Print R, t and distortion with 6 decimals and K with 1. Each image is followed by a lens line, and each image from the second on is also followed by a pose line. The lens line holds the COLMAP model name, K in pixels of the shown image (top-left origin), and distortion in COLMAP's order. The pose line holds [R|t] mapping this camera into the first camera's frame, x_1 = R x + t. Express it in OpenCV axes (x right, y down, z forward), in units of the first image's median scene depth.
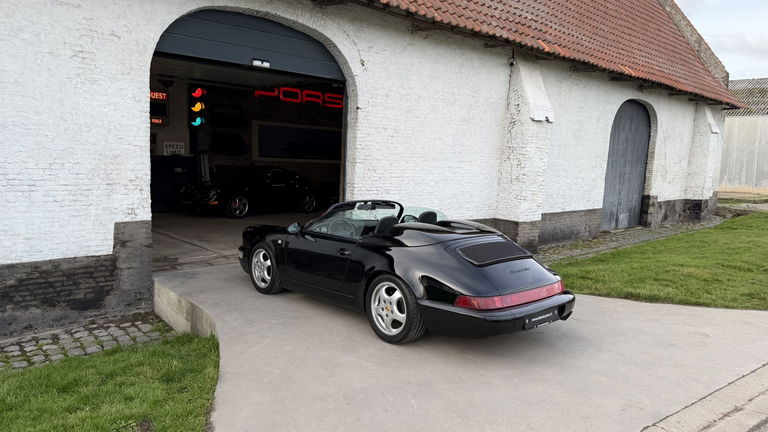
lens RADIAL K [[559.1, 0, 384.0], [0, 559.1, 216.0], [0, 0, 1]] dist [0.050784, -0.080157]
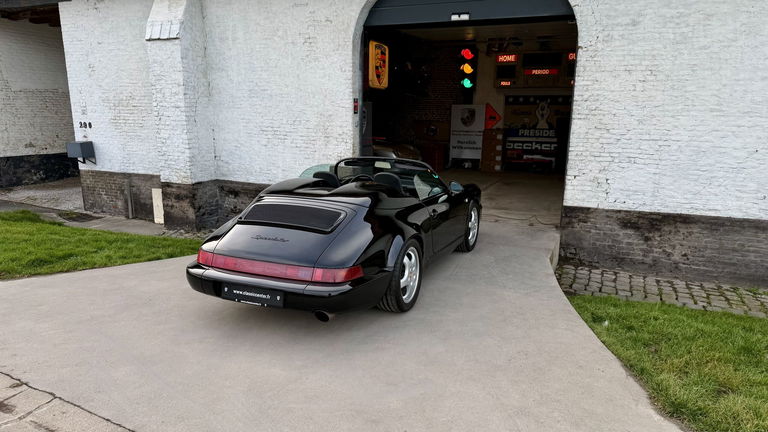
lens RADIAL K [[563.4, 0, 384.0], [0, 563.4, 216.0], [0, 0, 1]] dist [0.126824, -0.168164]
pose [[0.376090, 0.148803, -0.914557, 0.822490], [-0.094270, 0.988044, 0.121994, -0.046745], [0.921775, 0.040335, 0.385621, 0.611566]]
